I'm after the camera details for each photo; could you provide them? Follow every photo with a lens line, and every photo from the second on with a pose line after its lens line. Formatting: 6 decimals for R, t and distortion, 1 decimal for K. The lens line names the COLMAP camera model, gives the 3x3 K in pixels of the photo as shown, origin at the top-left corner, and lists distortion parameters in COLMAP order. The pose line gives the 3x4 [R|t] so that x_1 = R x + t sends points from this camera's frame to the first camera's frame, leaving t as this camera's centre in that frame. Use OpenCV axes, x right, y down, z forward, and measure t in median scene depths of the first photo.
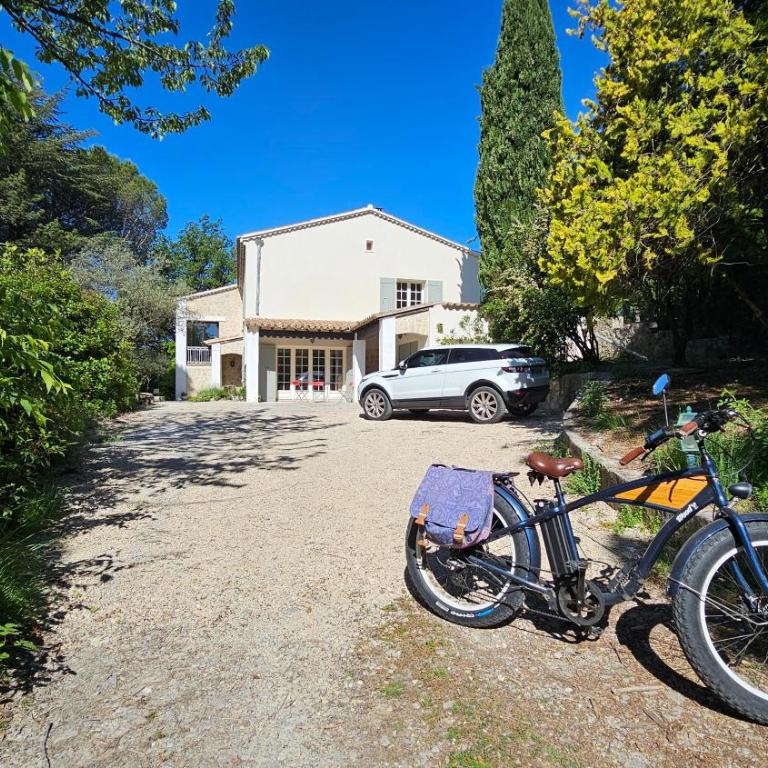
lens RADIAL K [[555.1, 0, 383.7], [0, 555.1, 387.2], [0, 0, 1]] dist [0.001939, -0.000826]
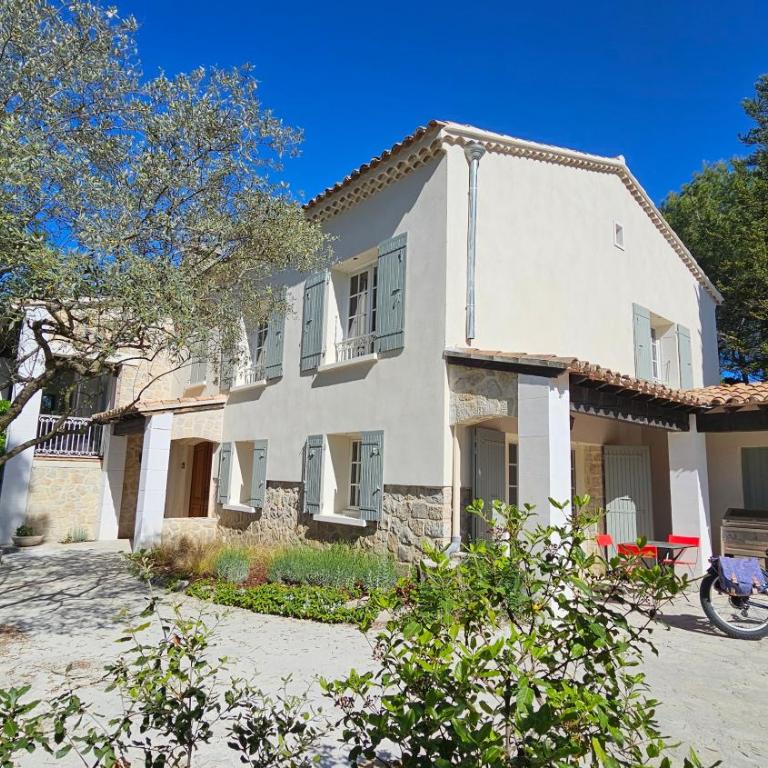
lens RADIAL K [[555.1, 0, 383.7], [0, 555.1, 387.2], [0, 0, 1]] dist [0.001939, -0.000826]
pose [[0.901148, 0.090944, 0.423865, -0.409200], [-0.024486, 0.986865, -0.159682, -0.043374], [-0.432819, 0.133518, 0.891538, 0.687767]]
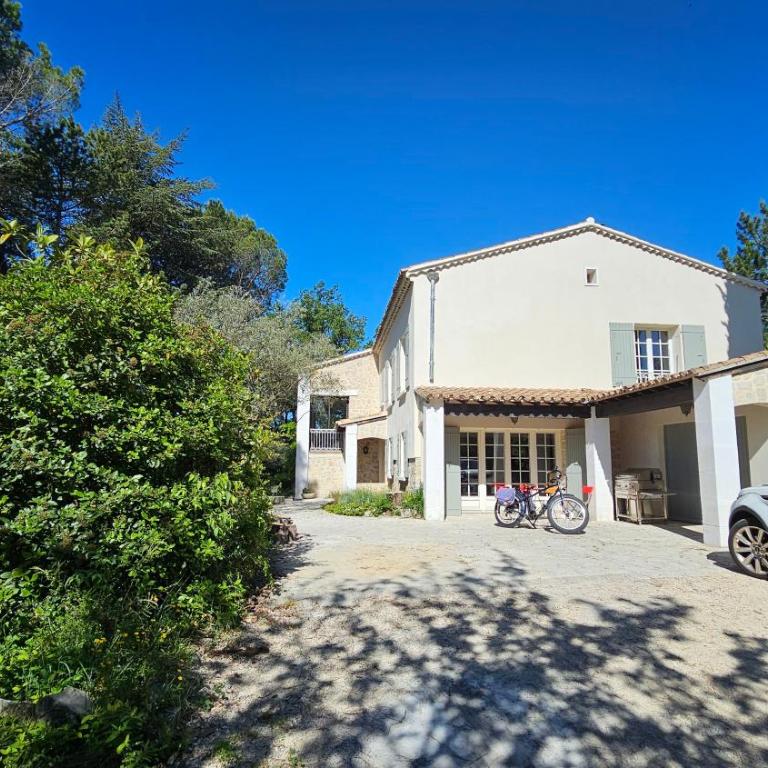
lens RADIAL K [[555.1, 0, 383.7], [0, 555.1, 387.2], [0, 0, 1]] dist [0.001939, -0.000826]
pose [[0.987137, -0.022846, -0.158237, -0.172587], [0.000922, 0.990534, -0.137262, -0.031832], [0.159875, 0.135350, 0.977814, 0.330267]]
